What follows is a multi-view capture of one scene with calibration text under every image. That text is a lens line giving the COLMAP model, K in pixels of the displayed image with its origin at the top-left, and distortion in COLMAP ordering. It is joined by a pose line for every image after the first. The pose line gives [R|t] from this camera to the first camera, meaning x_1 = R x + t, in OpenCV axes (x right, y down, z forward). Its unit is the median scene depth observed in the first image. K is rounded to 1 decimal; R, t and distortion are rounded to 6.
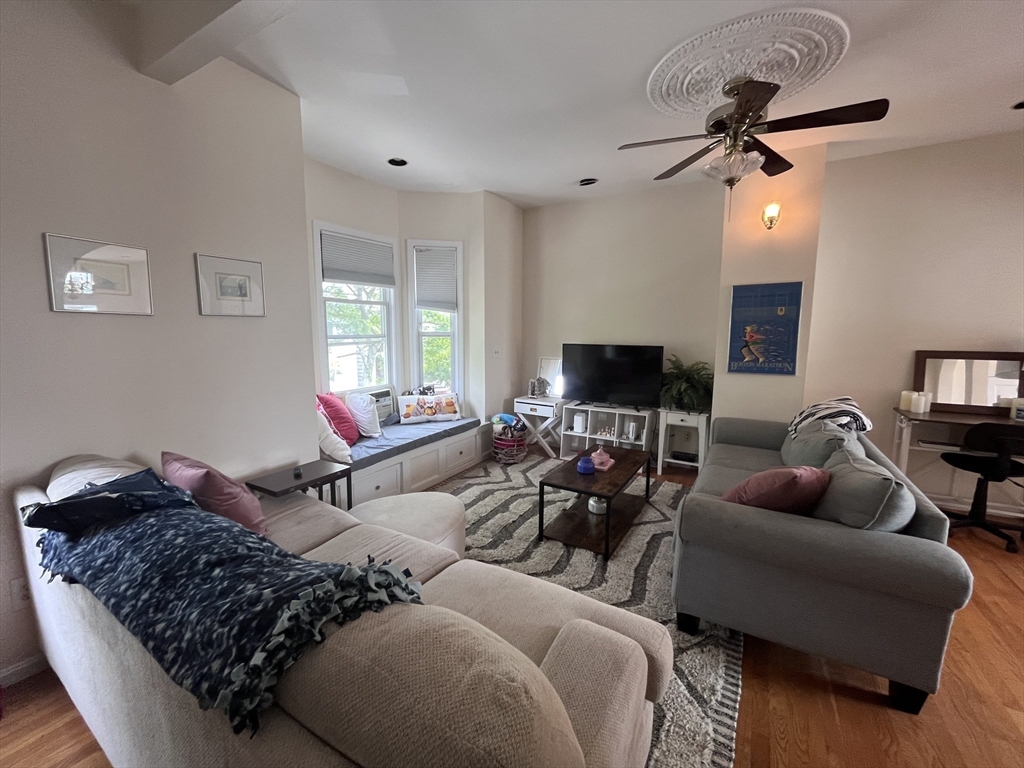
lens RADIAL K [[414.4, 0, 510.6], [0, 414.4, 384.6], [0, 0, 1]] dist [-0.002302, -0.000306]
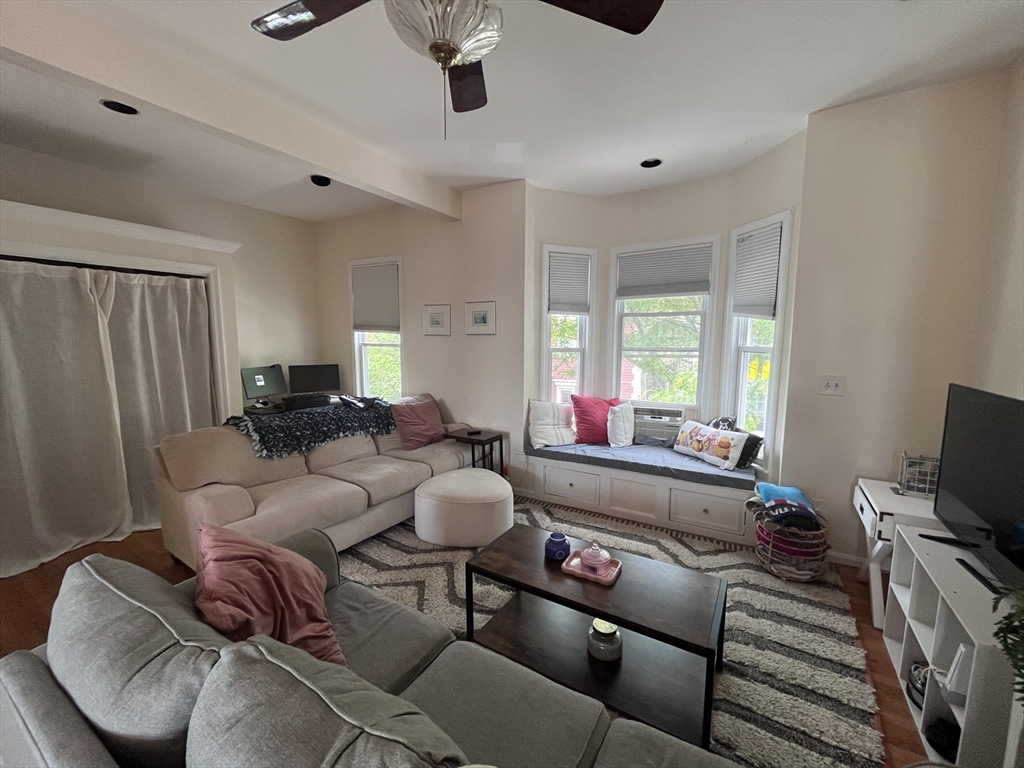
lens RADIAL K [[414.4, 0, 516.3], [0, 414.4, 386.0], [0, 0, 1]] dist [-0.002302, -0.000306]
pose [[0.003785, 0.118922, -0.992896, 0.587737], [-0.130141, 0.984518, 0.117422, -0.097722], [0.991488, 0.128772, 0.019203, 0.626368]]
